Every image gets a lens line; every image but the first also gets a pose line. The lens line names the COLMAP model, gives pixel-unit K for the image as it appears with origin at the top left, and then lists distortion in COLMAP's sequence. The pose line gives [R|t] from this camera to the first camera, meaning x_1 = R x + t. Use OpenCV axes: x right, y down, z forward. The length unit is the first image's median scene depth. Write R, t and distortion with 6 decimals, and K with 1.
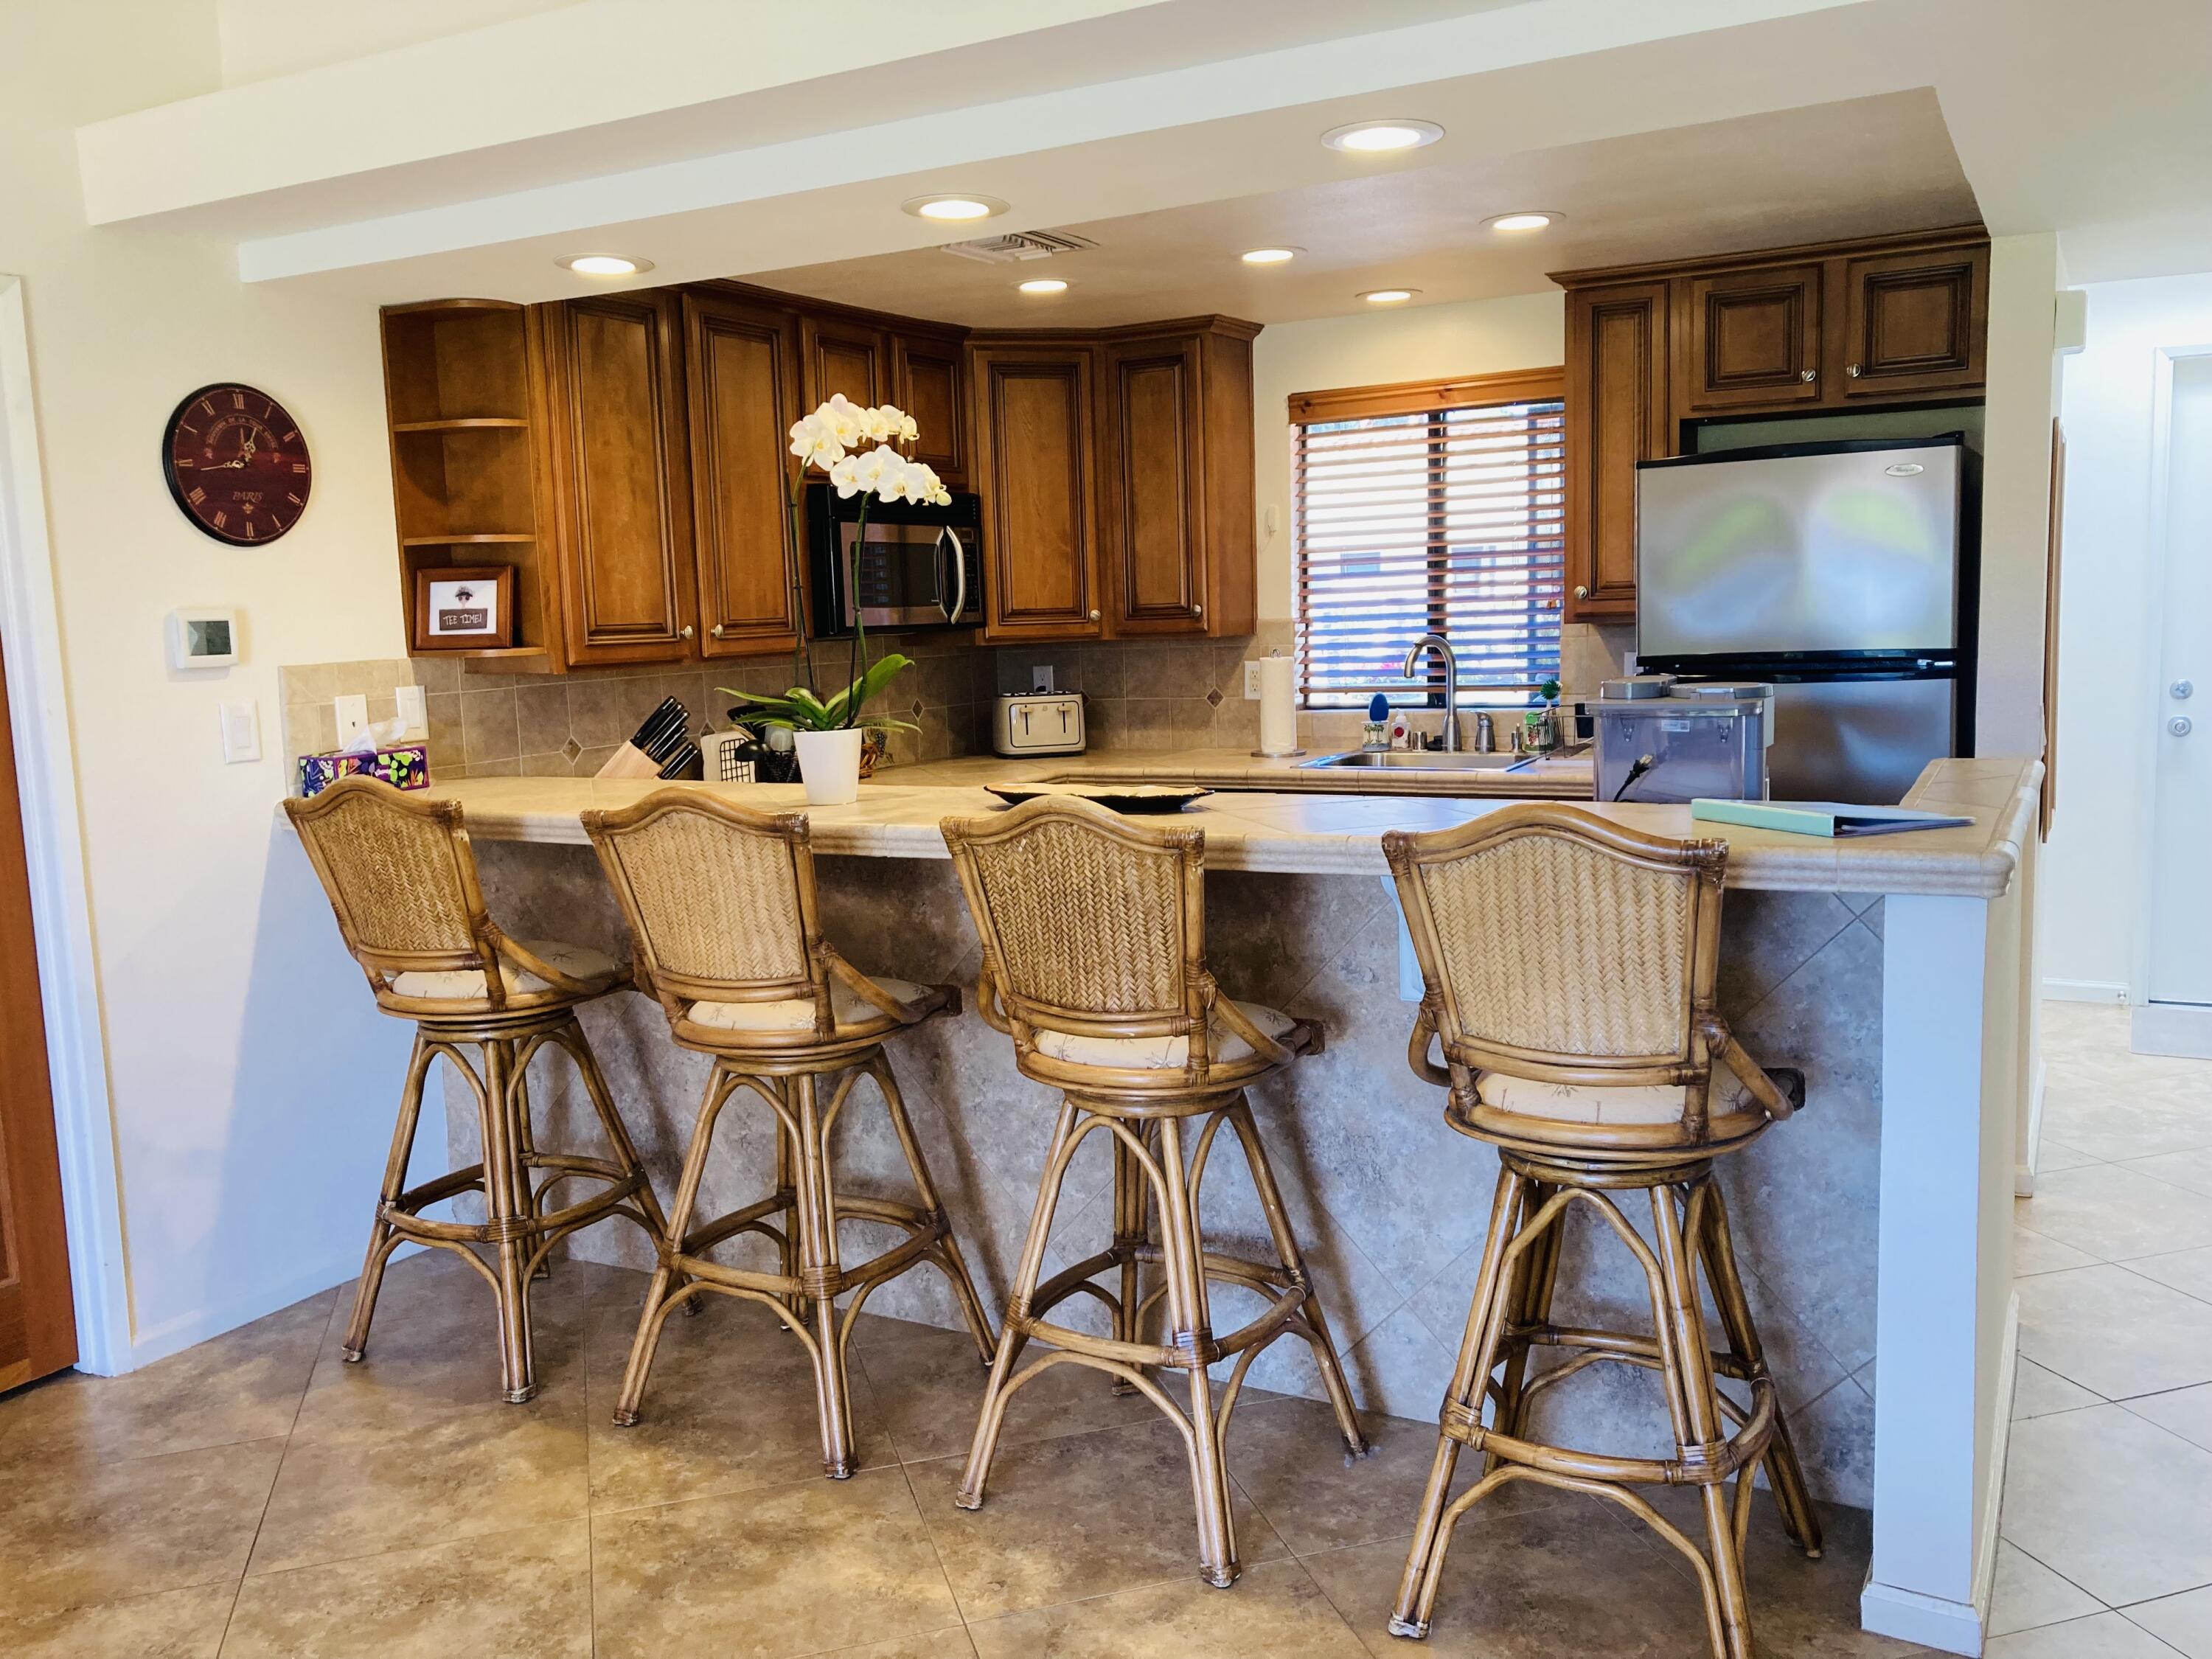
lens RADIAL K [[1796.8, 0, 1073.4], [0, 1796.8, 863.1], [0, 0, 1]] dist [0.055140, -0.191266]
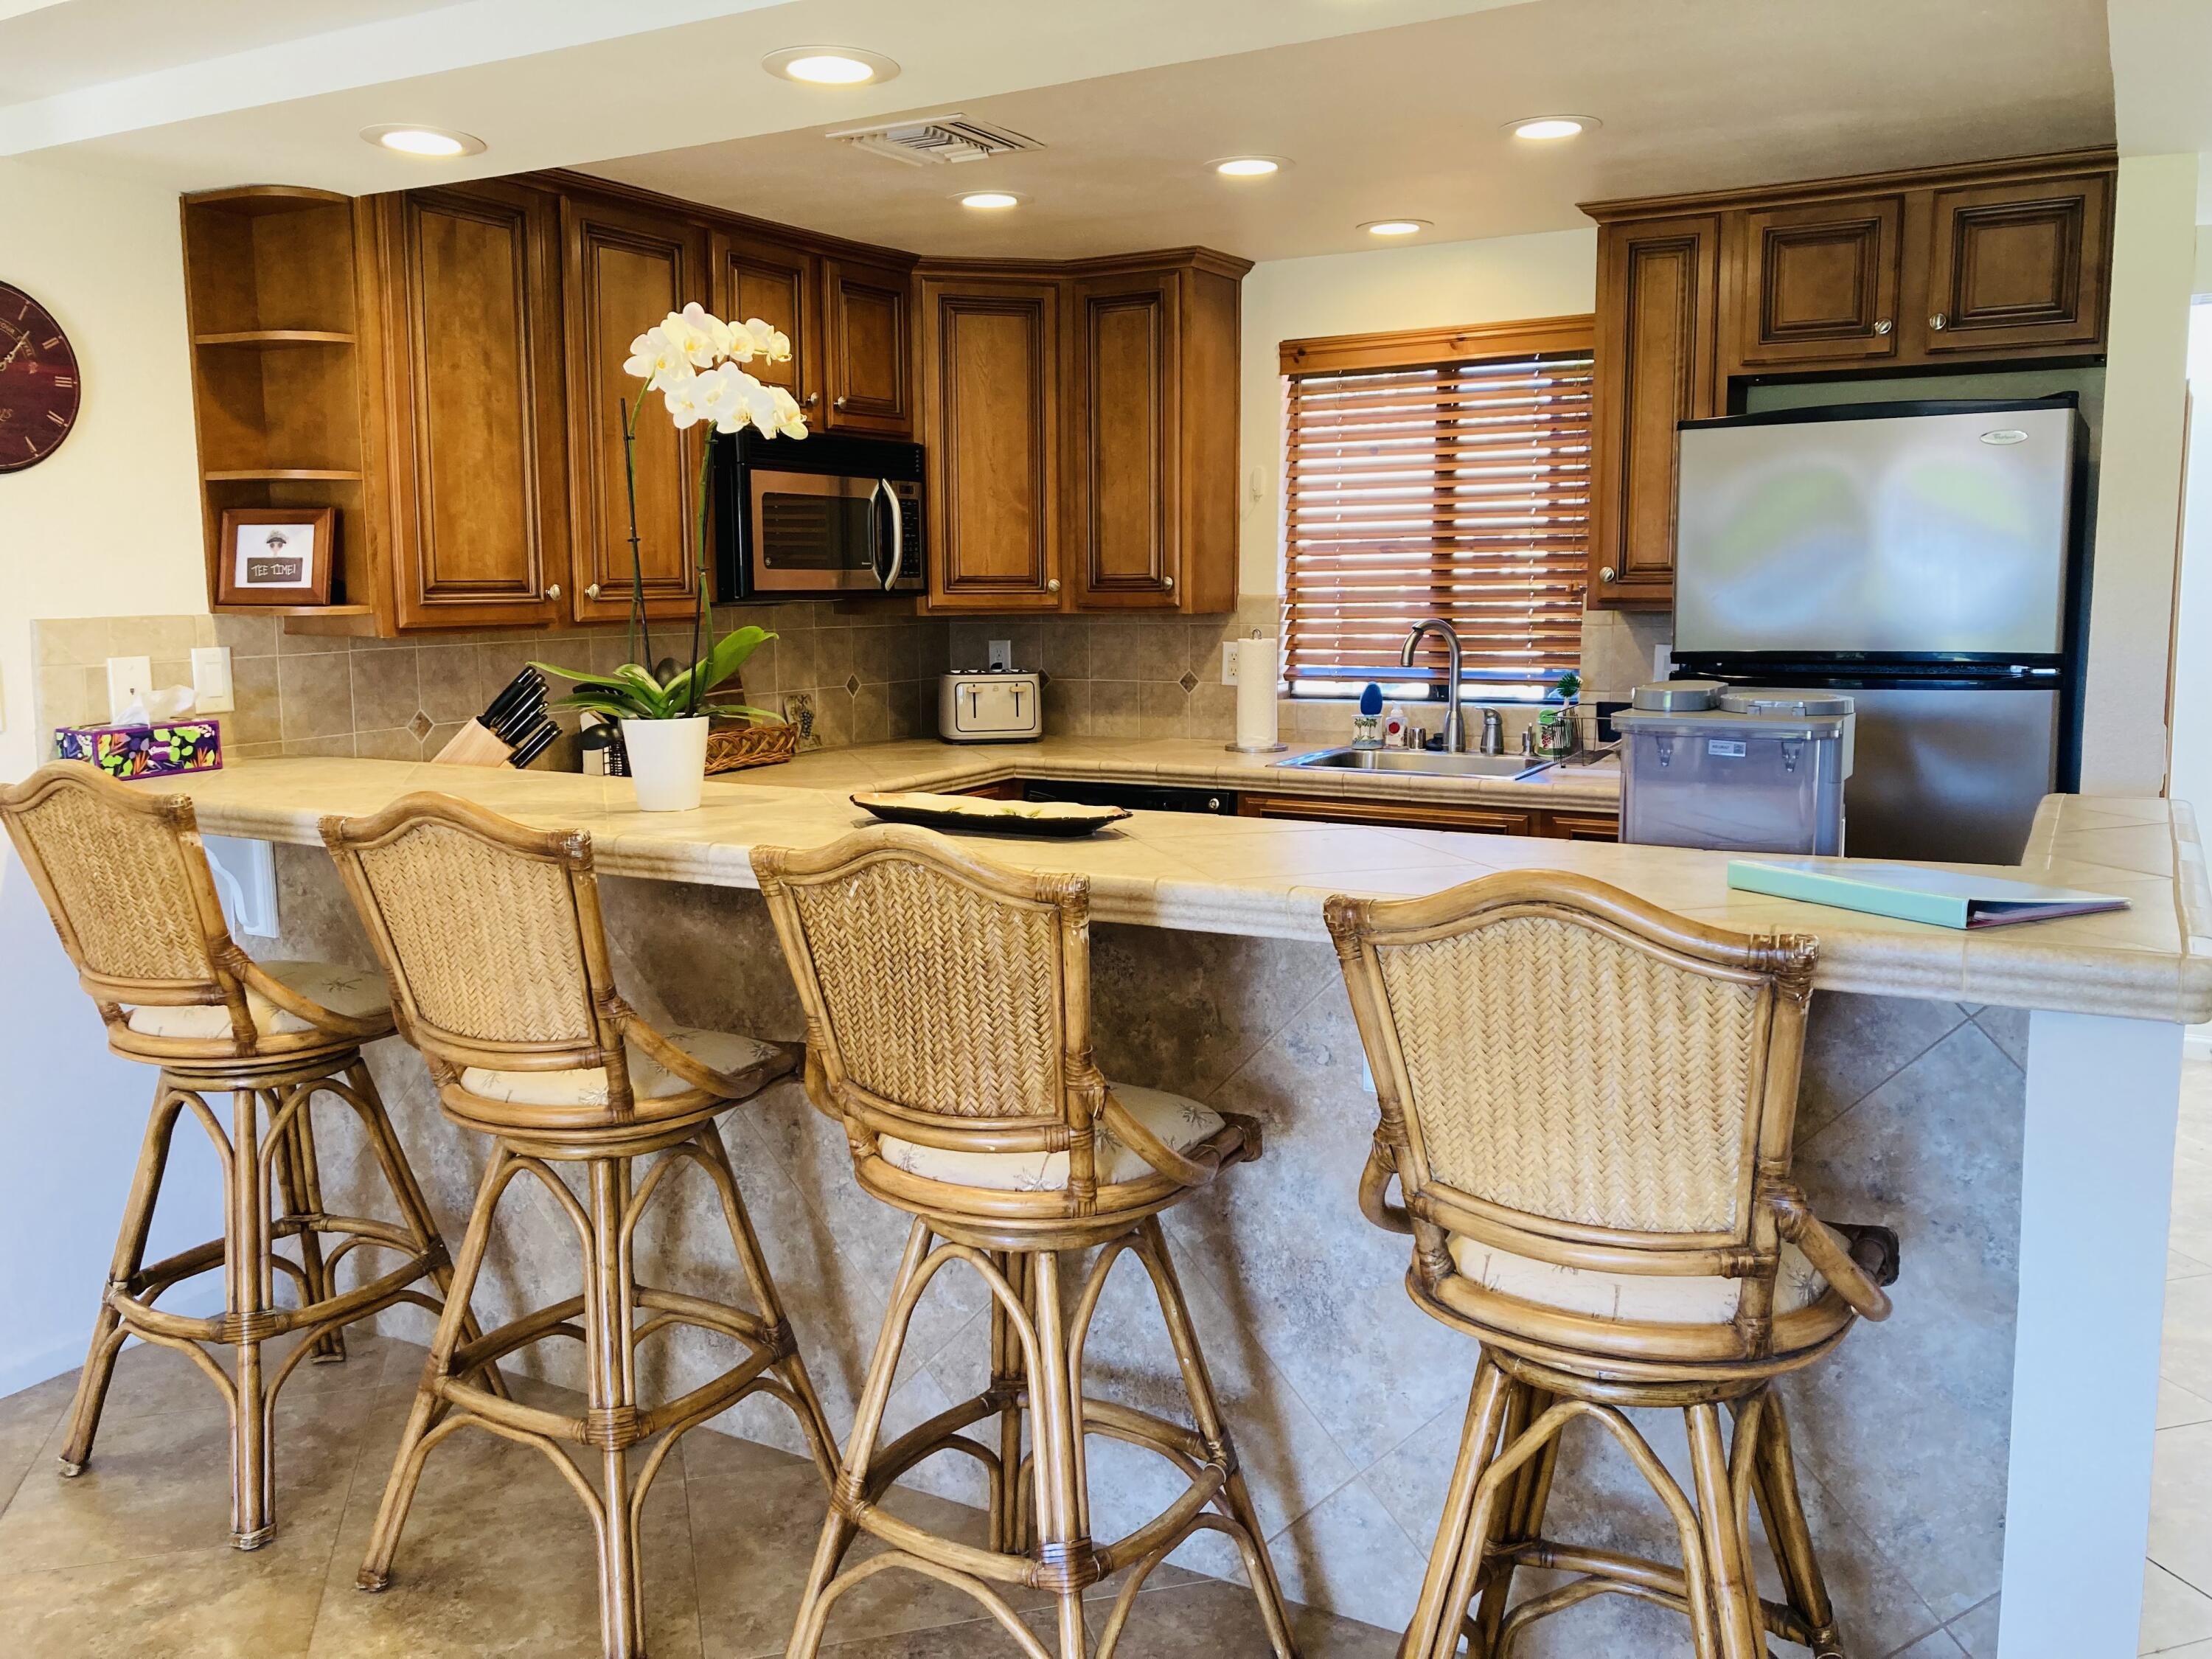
lens RADIAL K [[1800.6, 0, 1068.1], [0, 1800.6, 820.6], [0, 0, 1]] dist [0.003853, -0.006208]
pose [[0.999523, 0.028836, -0.011081, 0.053283], [-0.028908, 0.999562, -0.006365, -0.028146], [0.010892, 0.006682, 0.999918, 0.197119]]
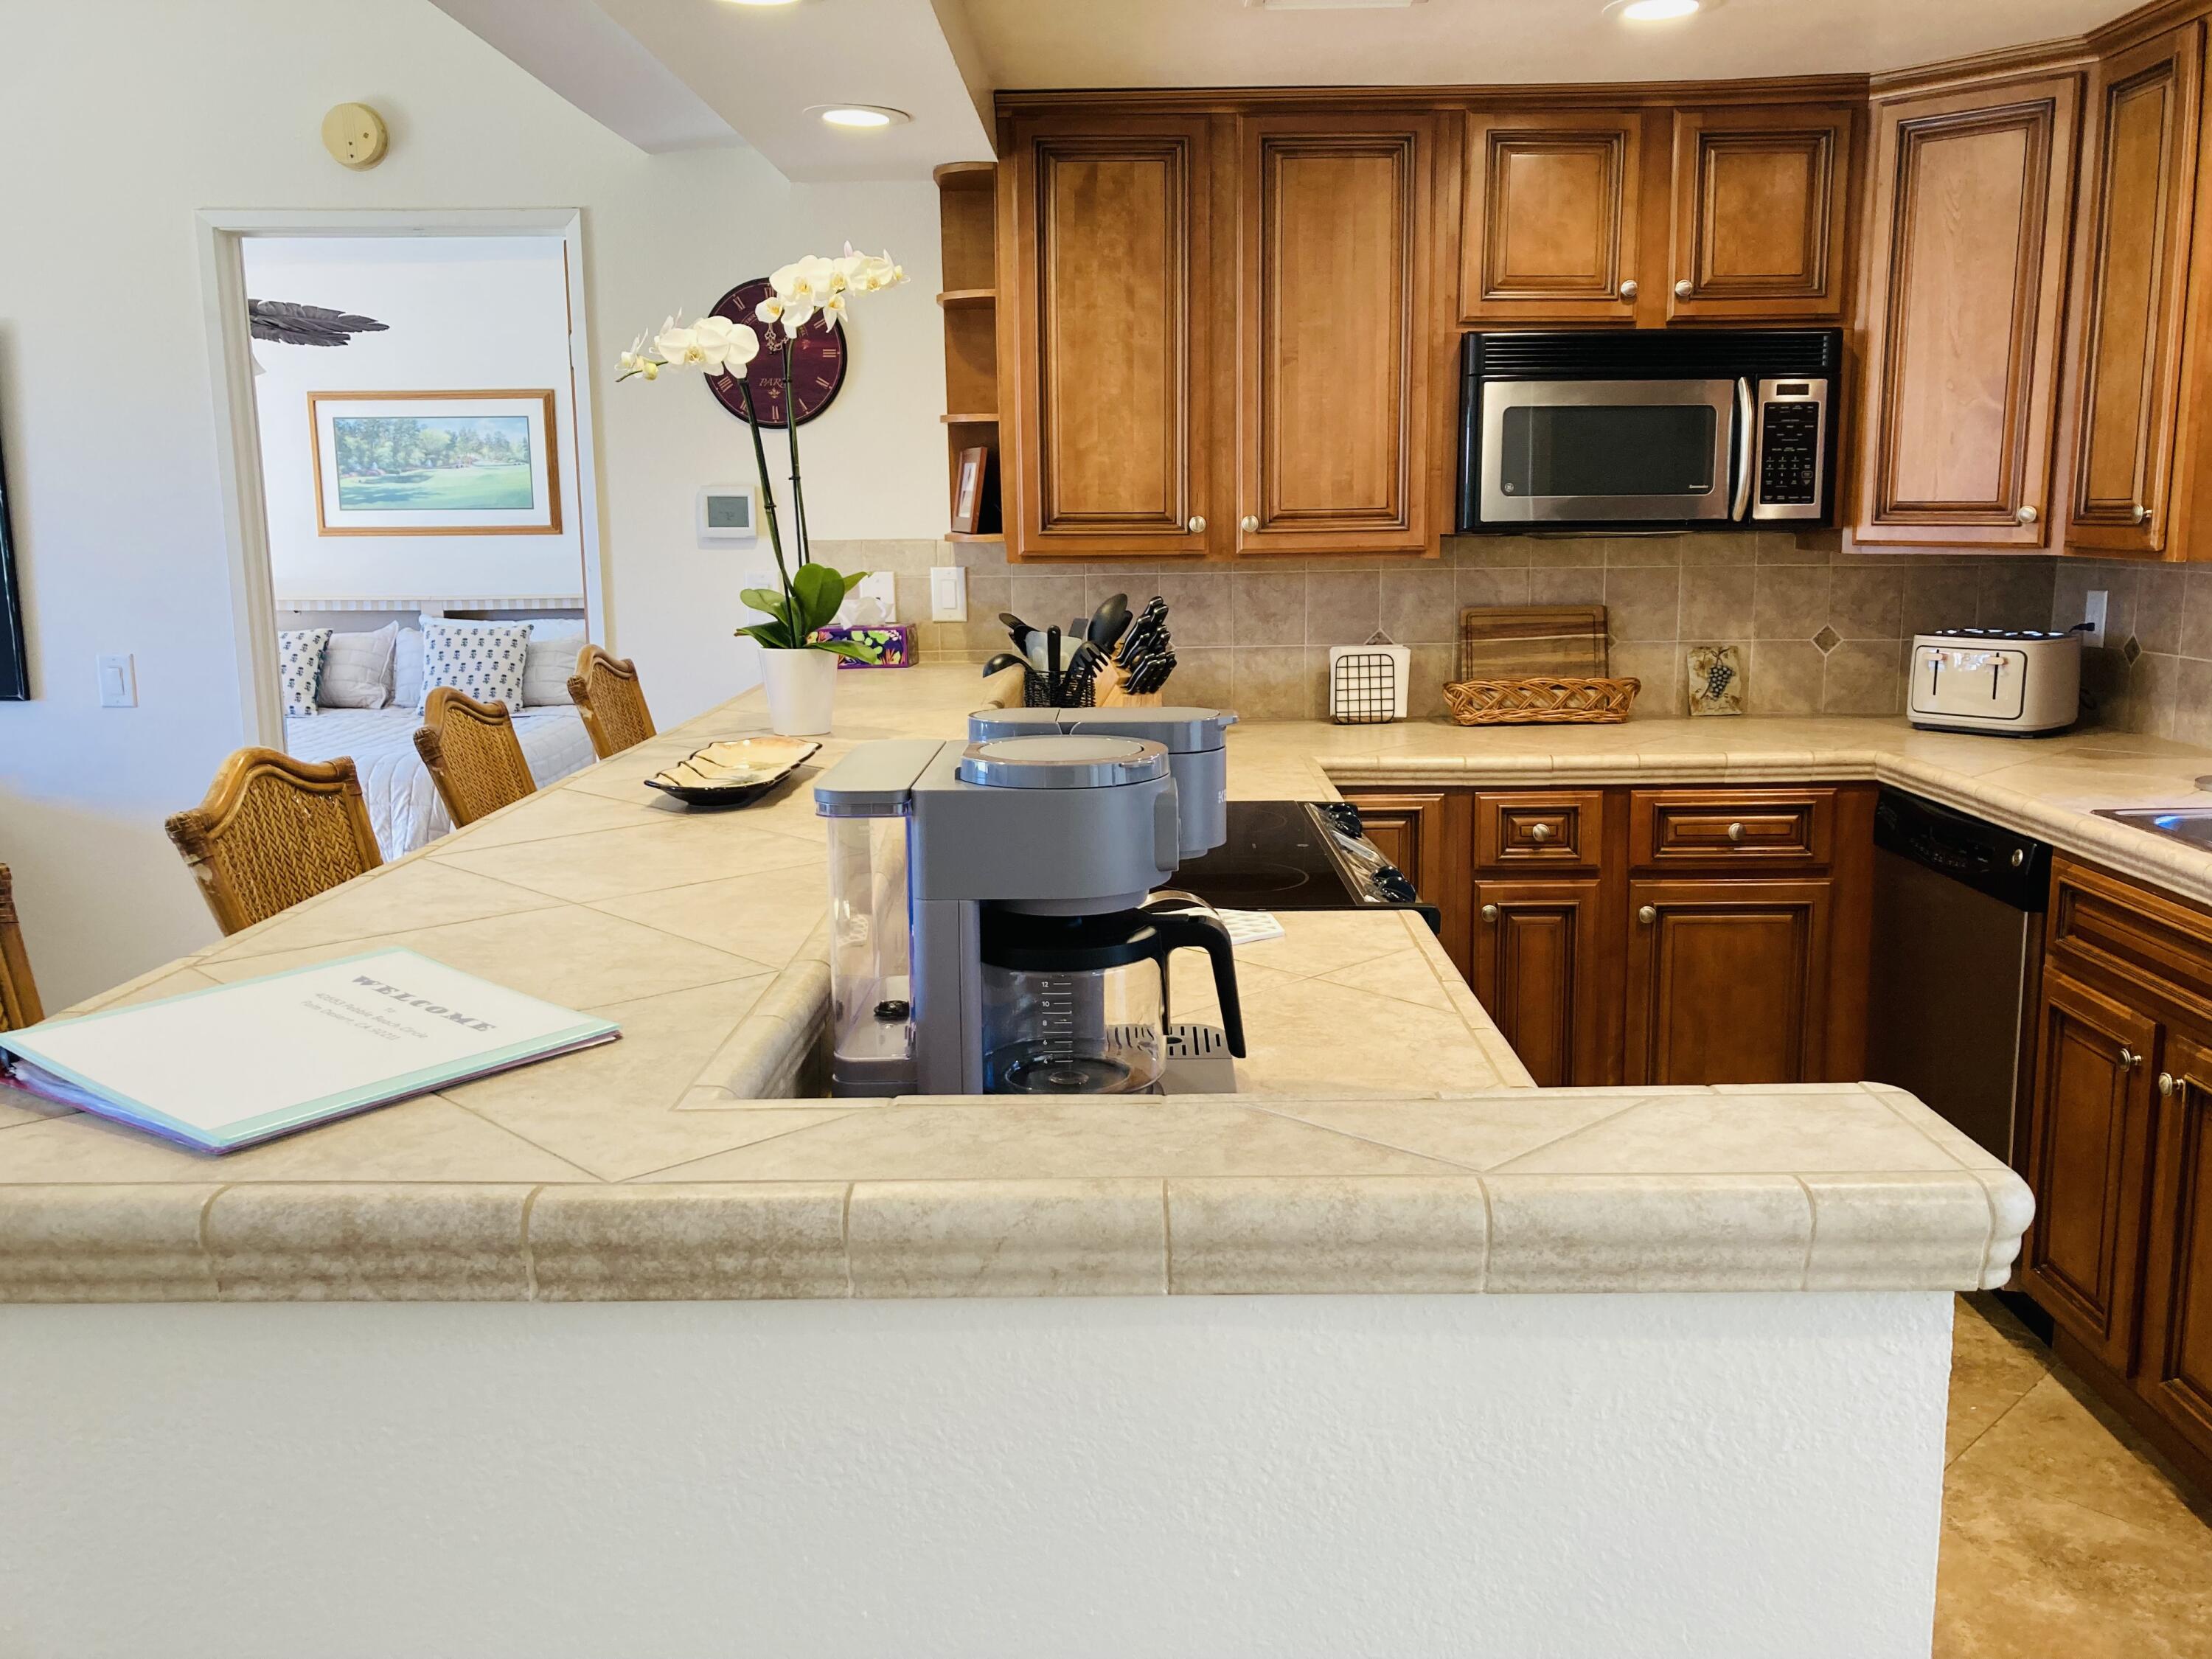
lens RADIAL K [[1760.0, 0, 1190.4], [0, 1760.0, 795.8], [0, 0, 1]] dist [0.044118, 0.002386]
pose [[0.487119, 0.173675, -0.855893, 0.678203], [-0.132348, 0.983389, 0.124222, -0.134888], [0.863249, 0.052764, 0.502013, 0.755532]]
